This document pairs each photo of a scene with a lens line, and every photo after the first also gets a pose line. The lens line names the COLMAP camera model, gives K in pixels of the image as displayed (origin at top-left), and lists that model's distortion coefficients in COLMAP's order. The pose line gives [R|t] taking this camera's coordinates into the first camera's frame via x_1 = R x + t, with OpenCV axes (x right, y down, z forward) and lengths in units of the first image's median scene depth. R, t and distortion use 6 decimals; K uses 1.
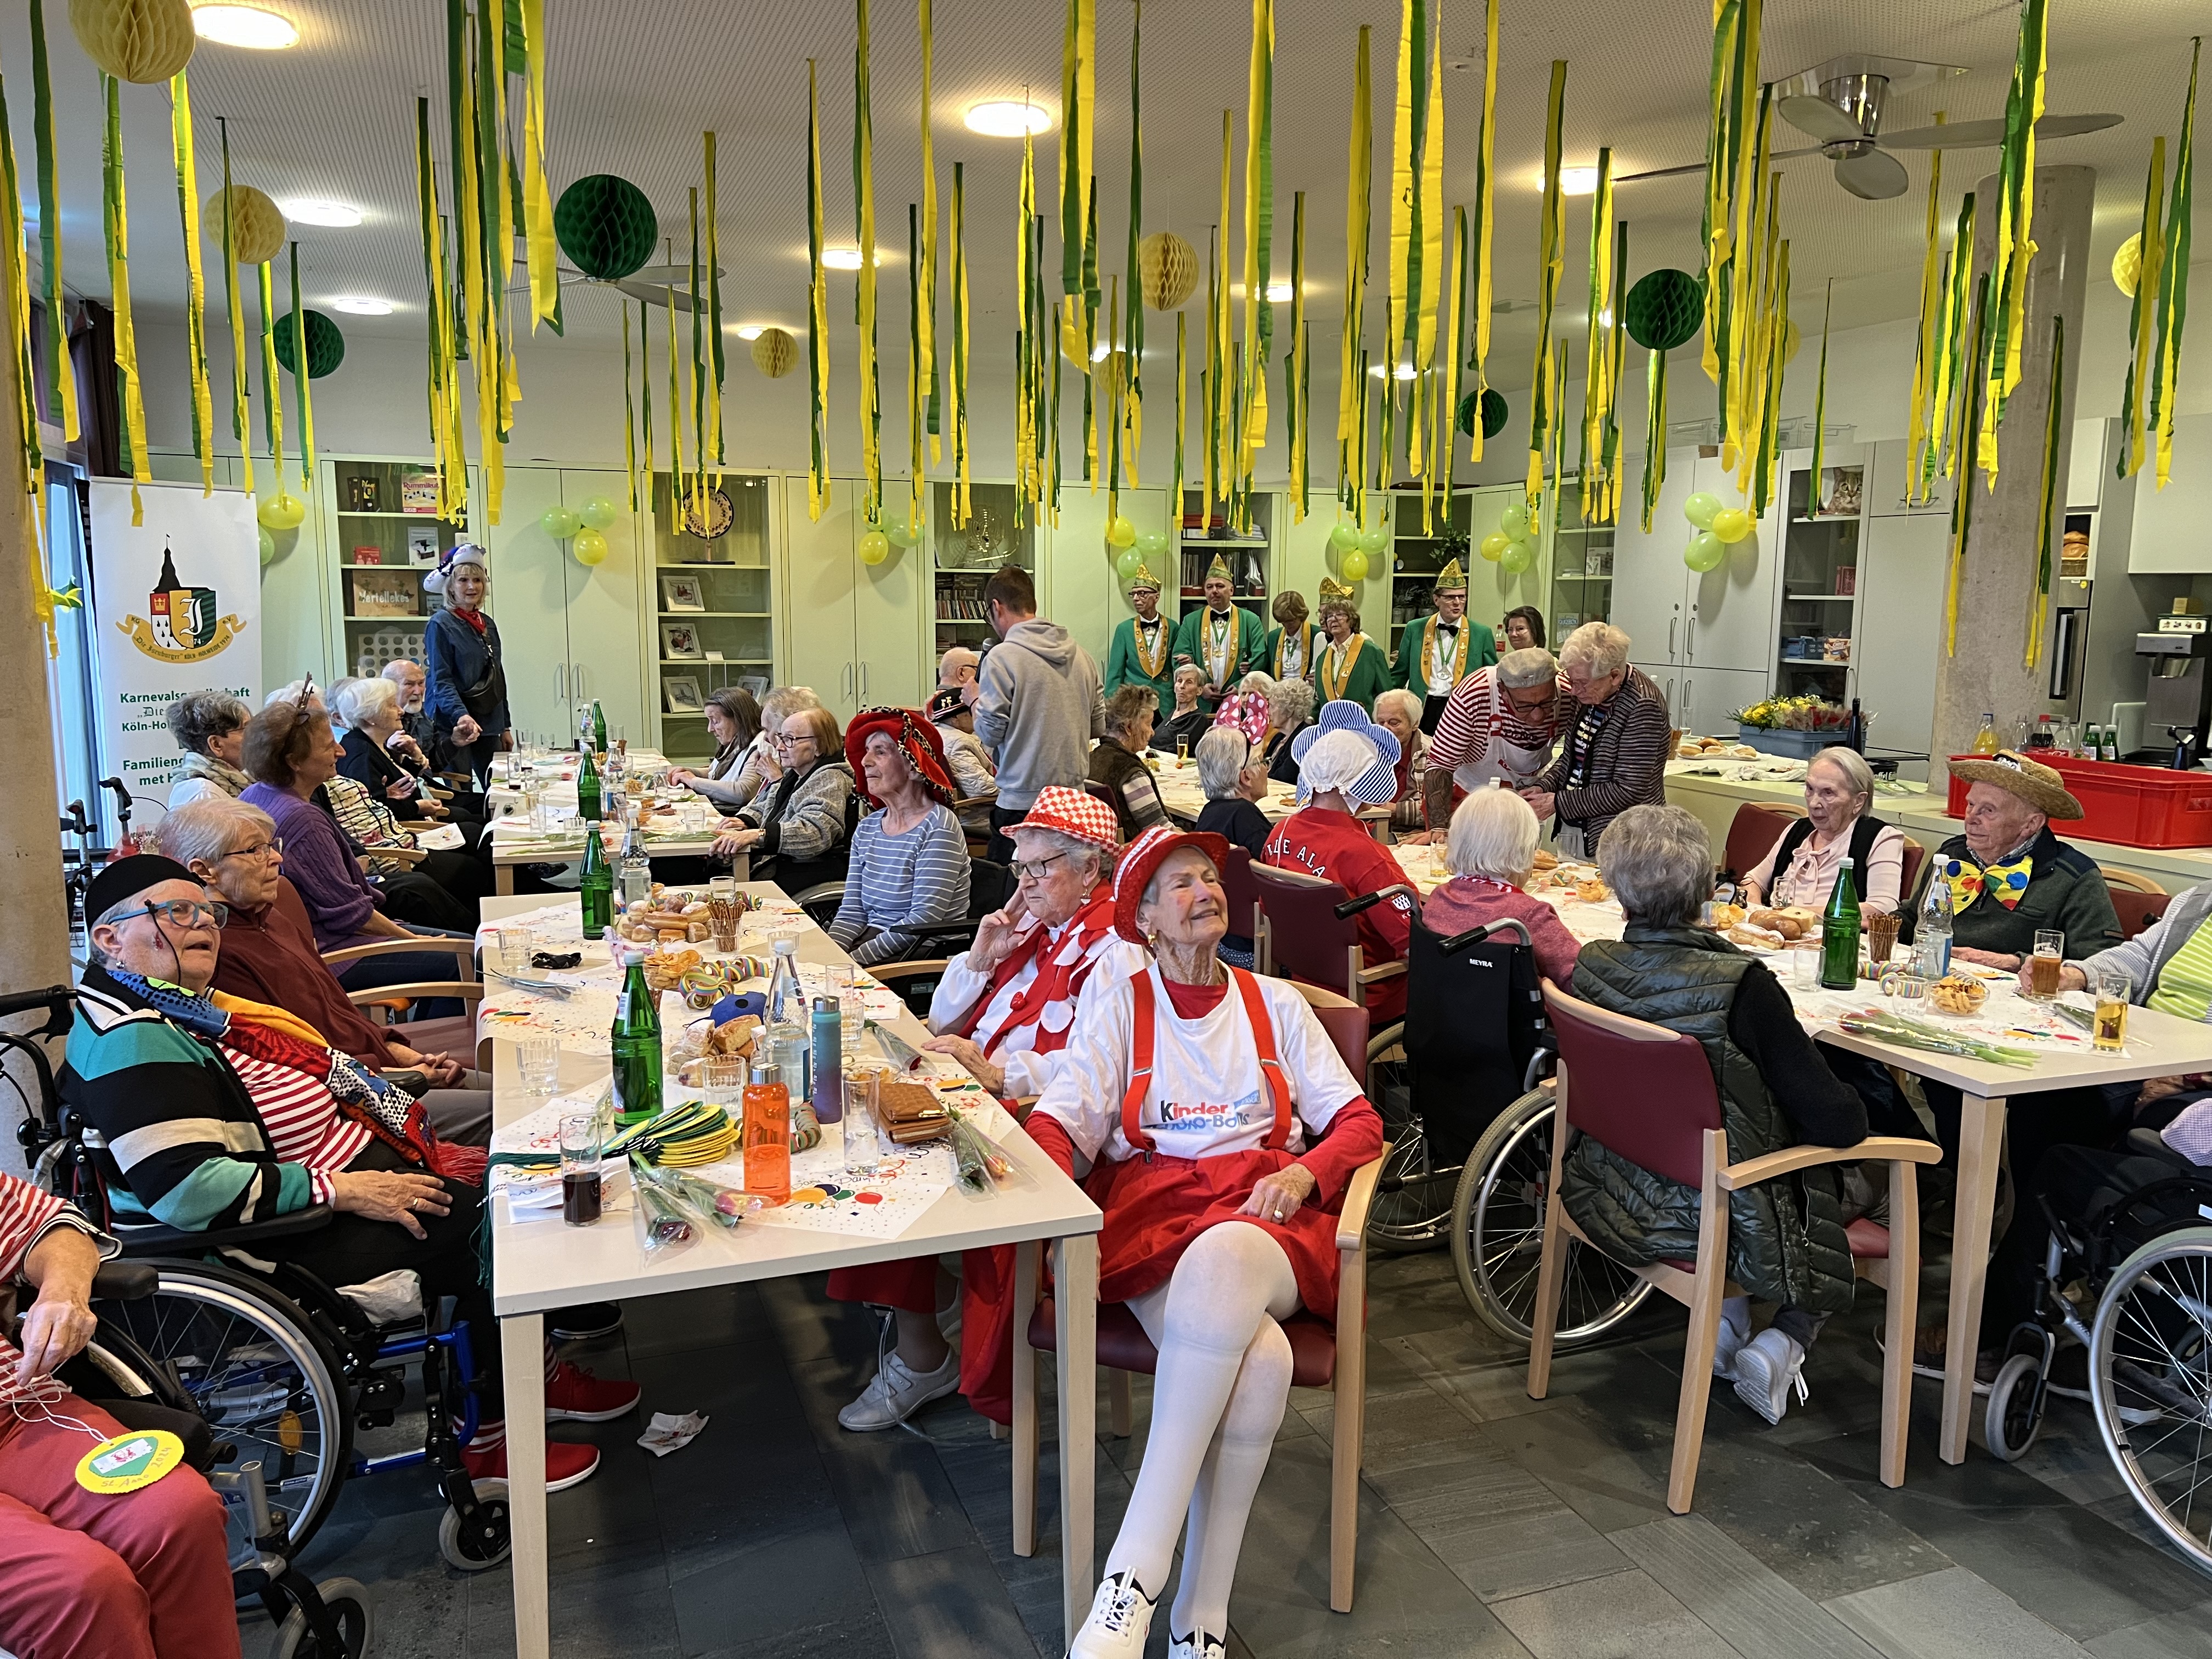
lens RADIAL K [[1642.0, 0, 1114.4], [0, 1642.0, 825.7], [0, 0, 1]] dist [0.066313, -0.079714]
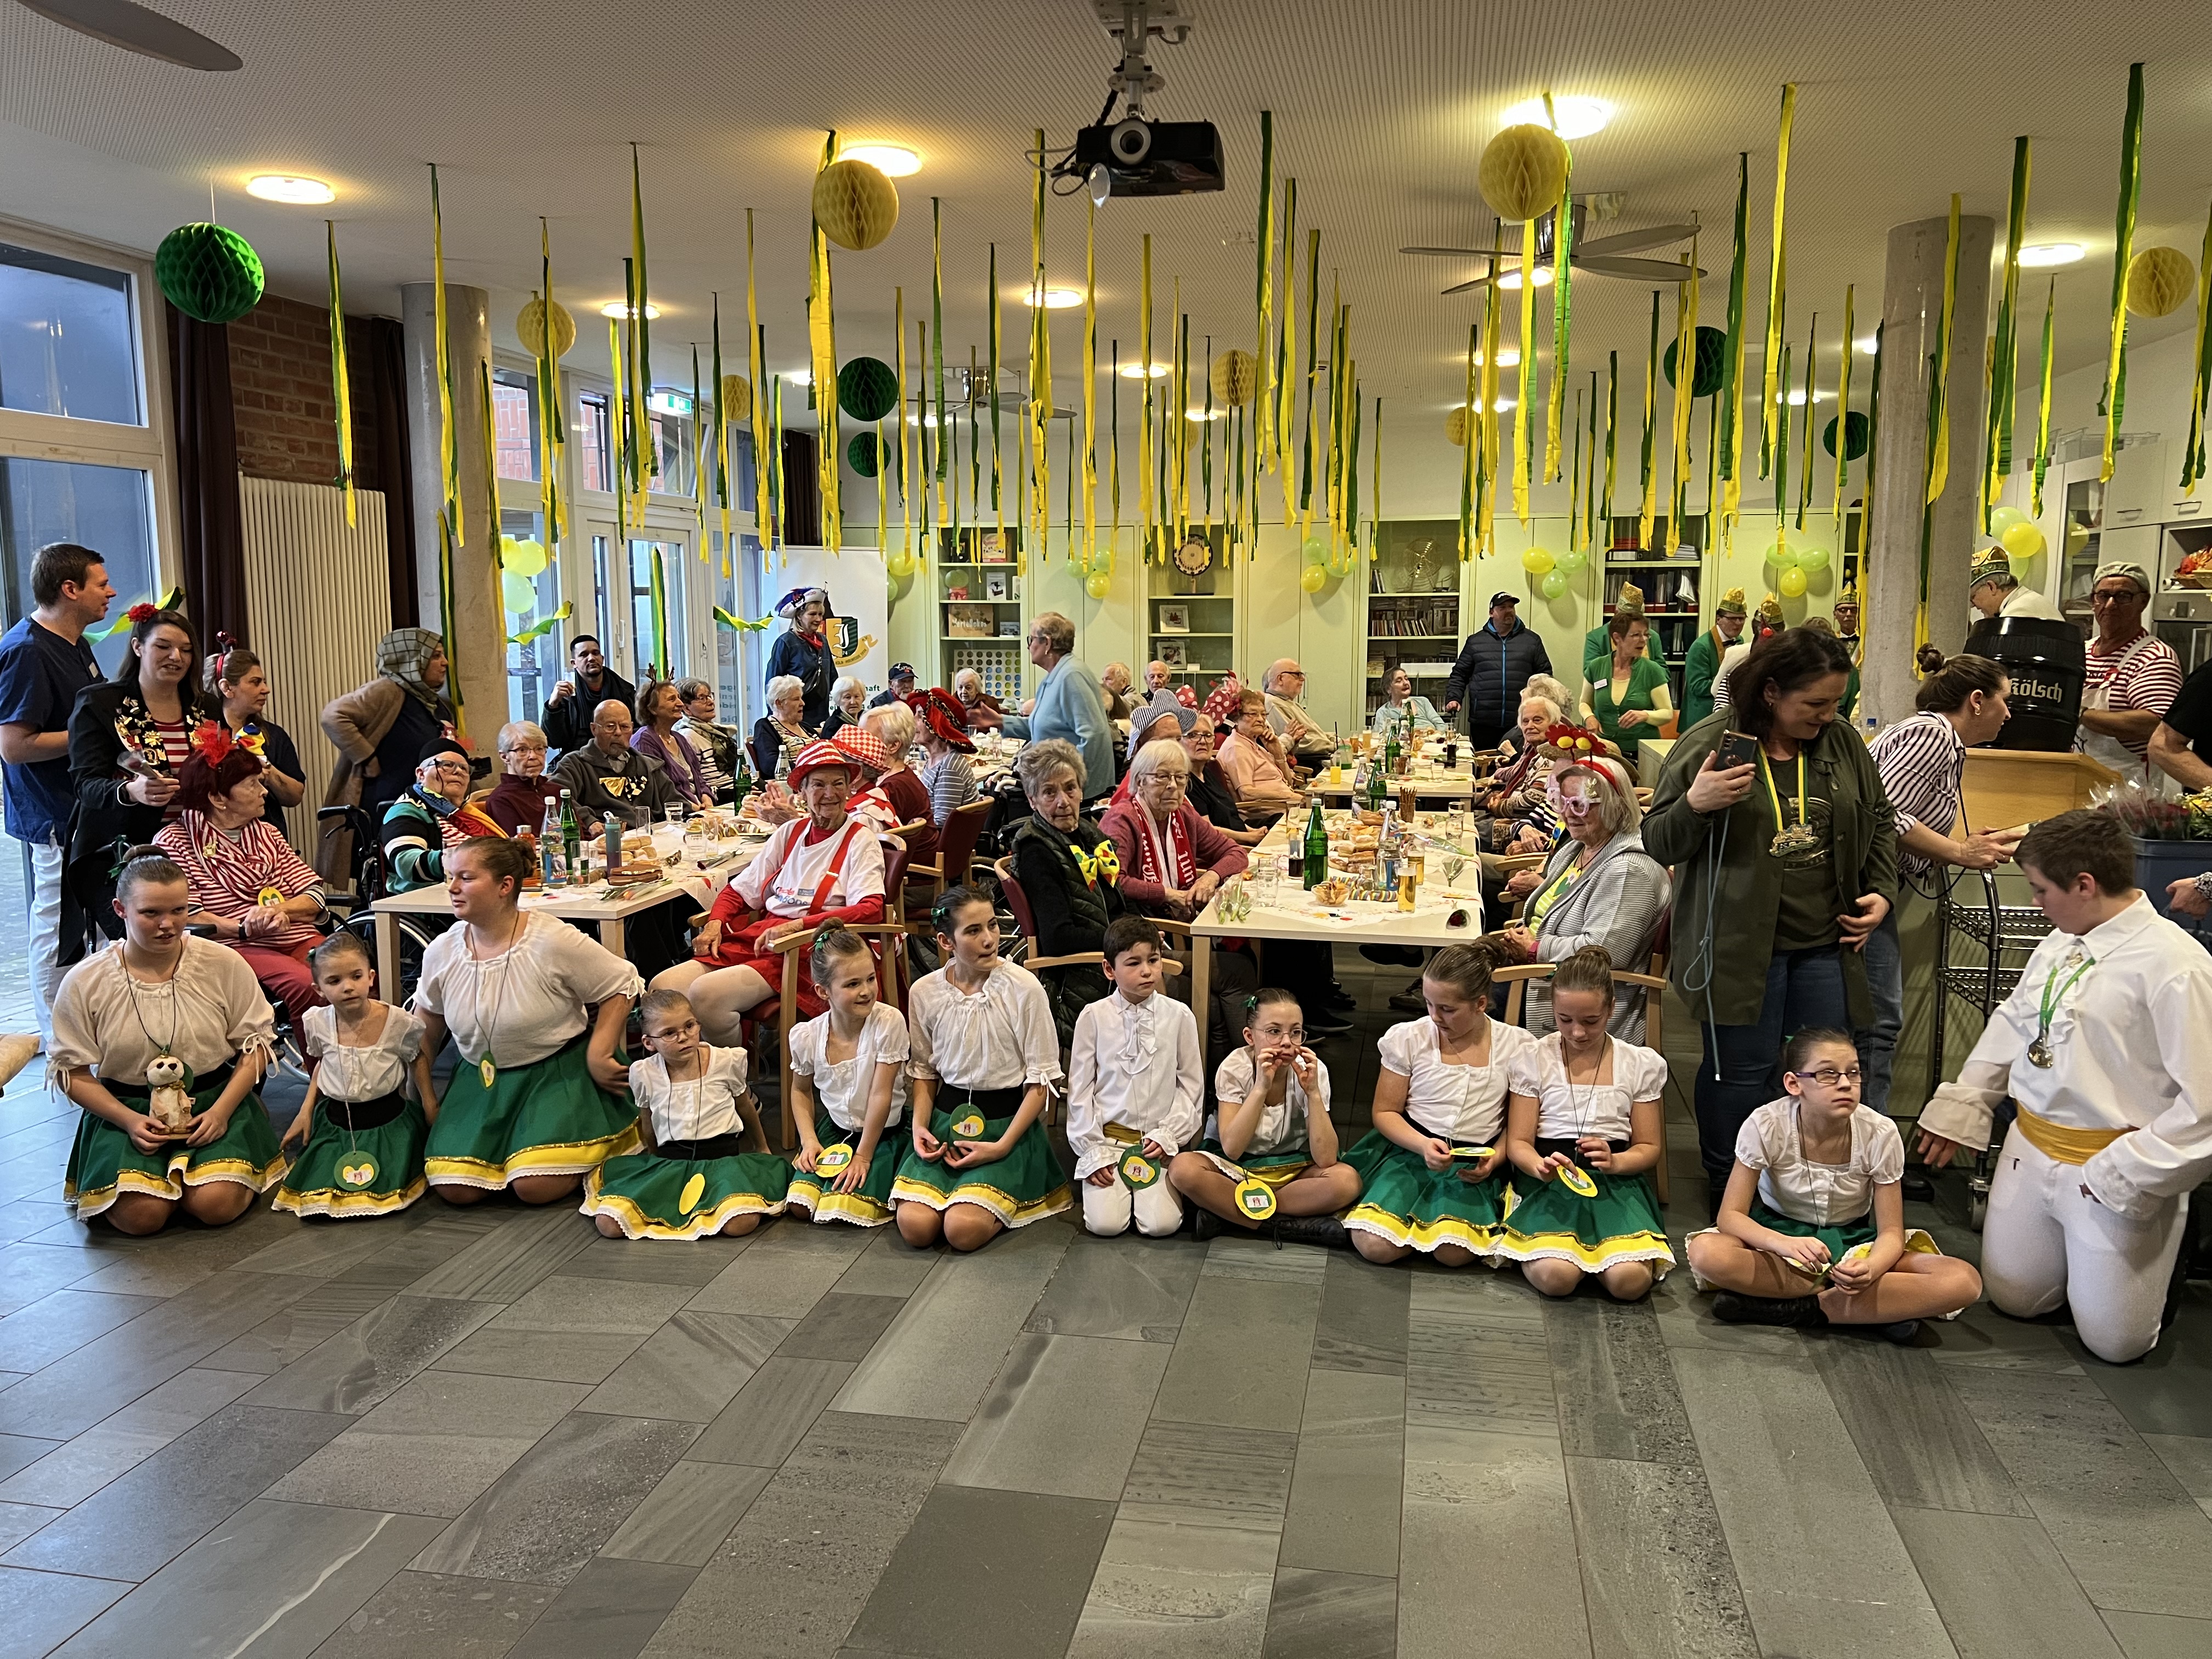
lens RADIAL K [[1642.0, 0, 1114.4], [0, 1642.0, 825.7], [0, 0, 1]] dist [0.066313, -0.079714]
pose [[0.856728, 0.055579, -0.512765, 0.377786], [-0.062946, 0.998012, 0.003005, 0.020097], [0.511912, 0.029701, 0.858524, -0.119437]]
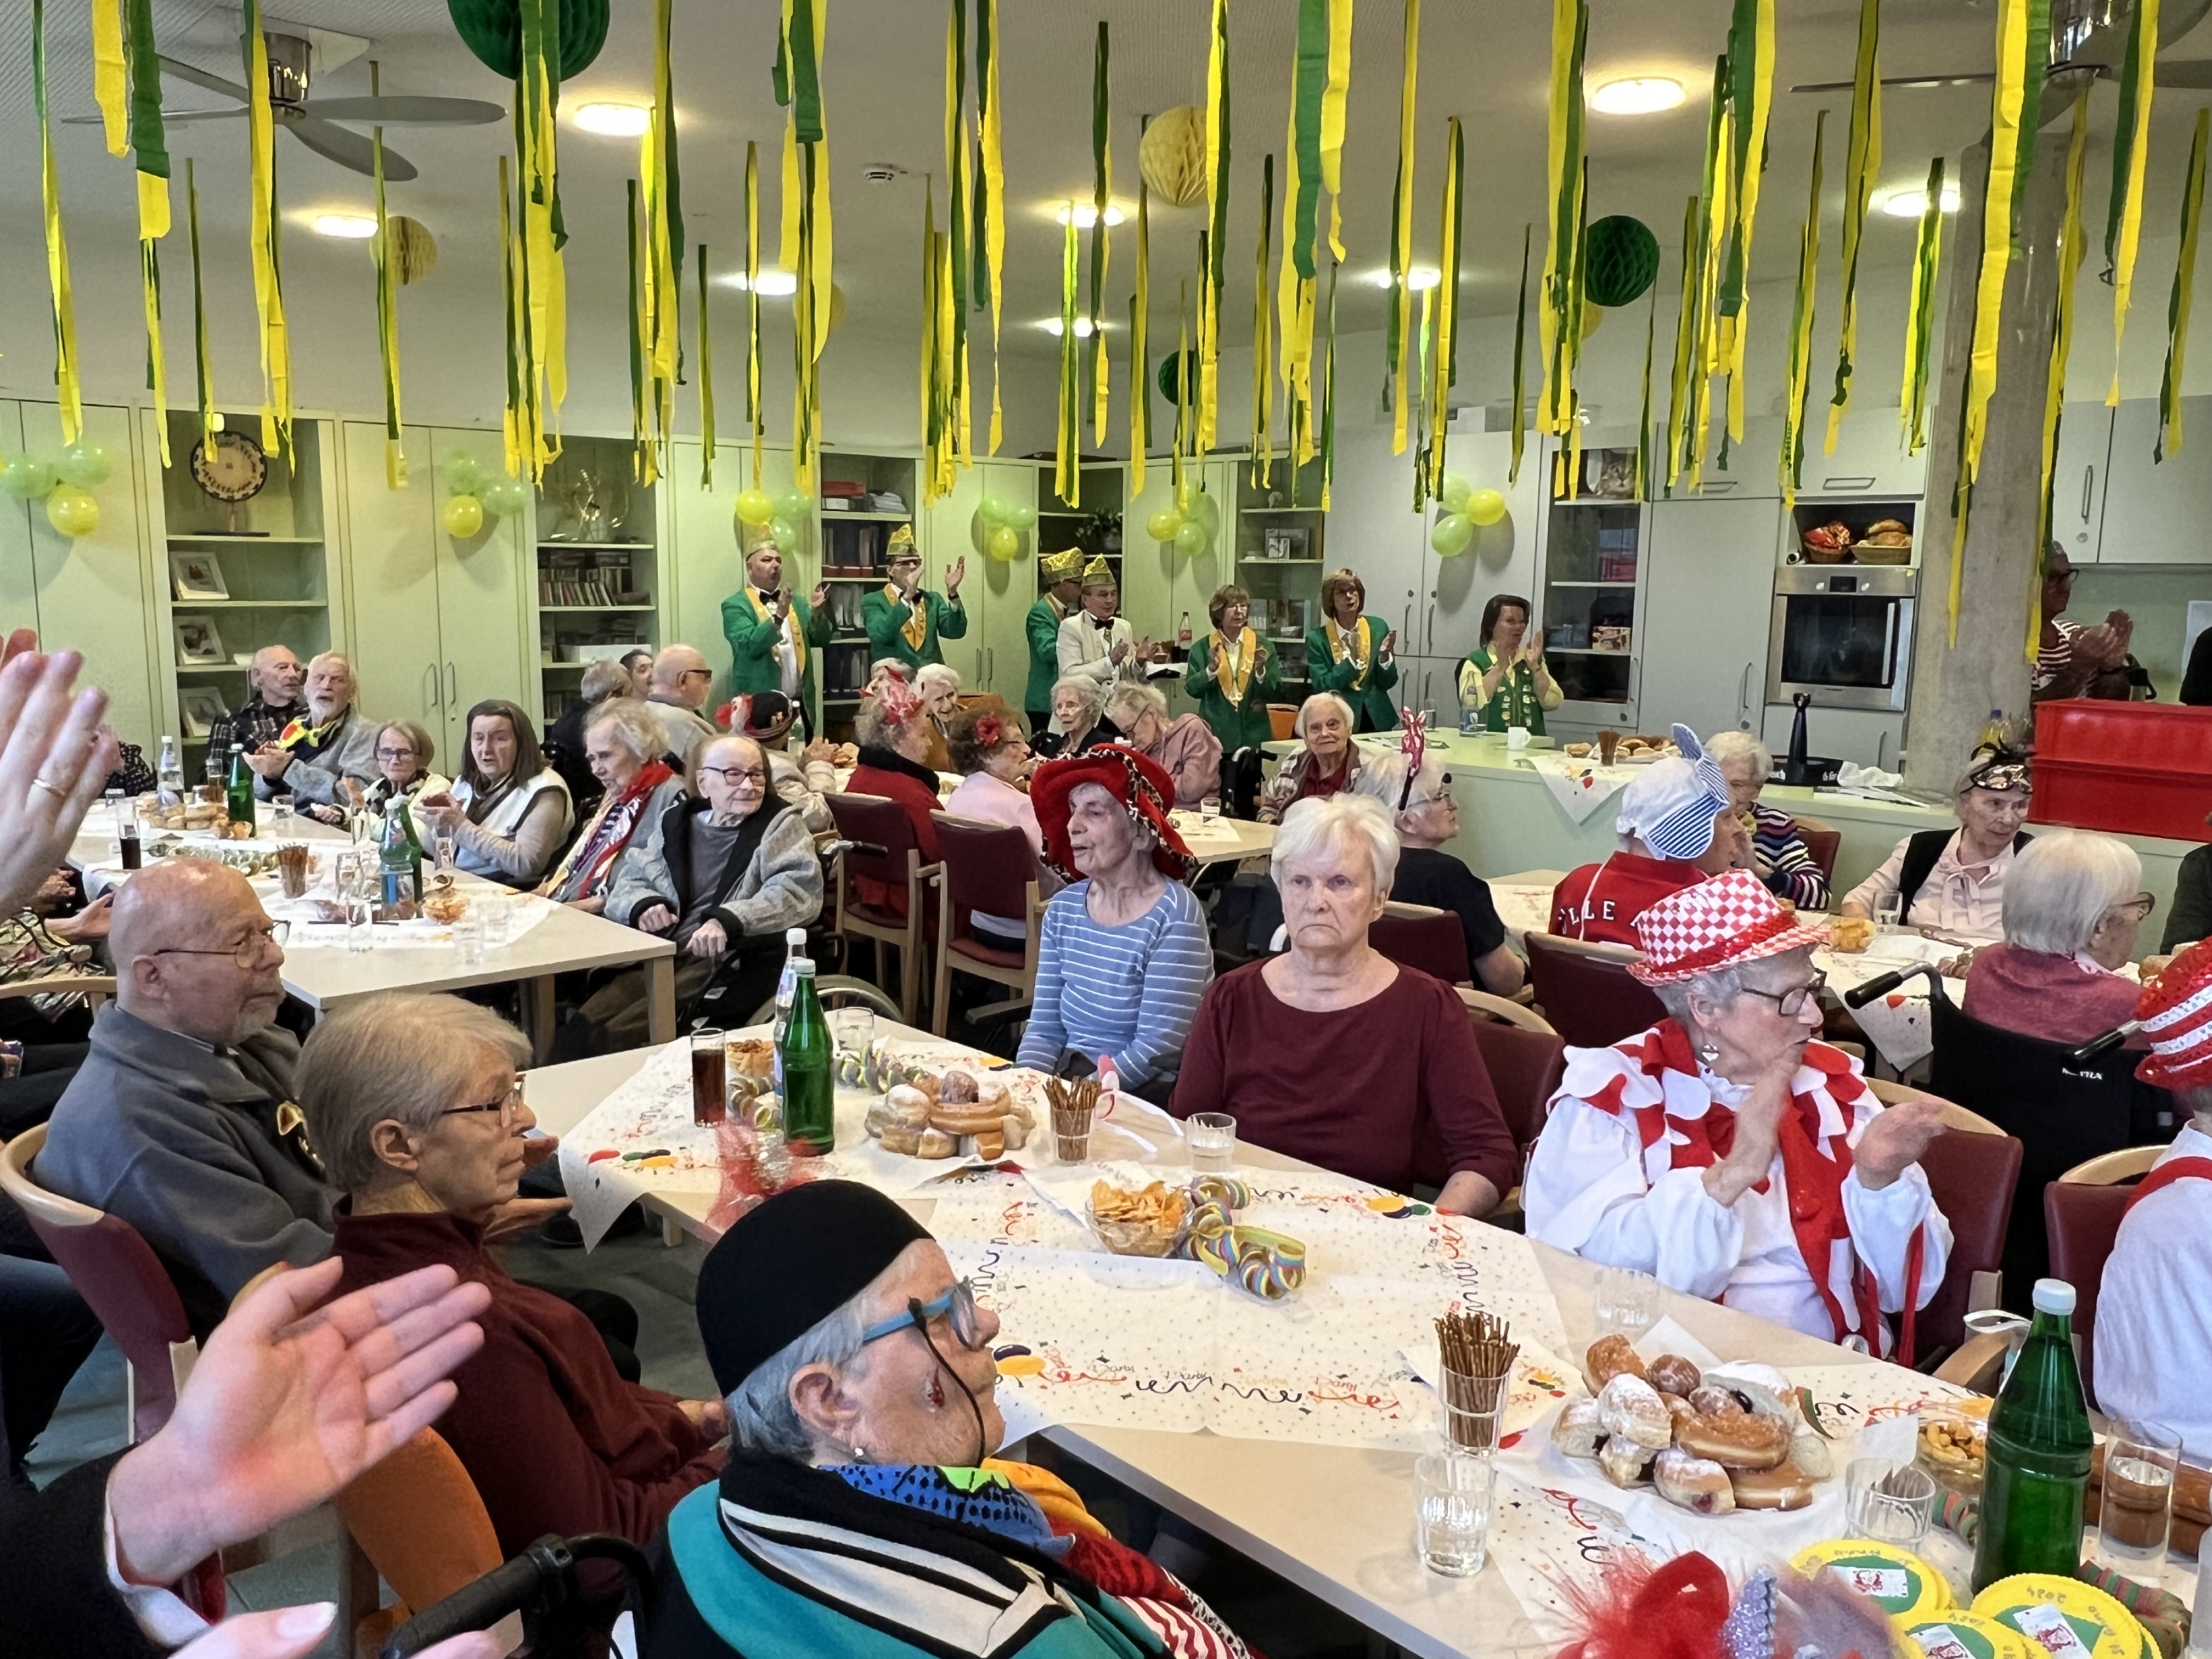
lens RADIAL K [[1702.9, 0, 1065.4], [0, 1702.9, 879.9], [0, 0, 1]] dist [-0.012856, -0.003456]
pose [[0.935458, -0.059018, 0.348476, -0.177080], [0.046473, 0.997939, 0.044257, -0.020924], [-0.350370, -0.025206, 0.936272, 0.153594]]
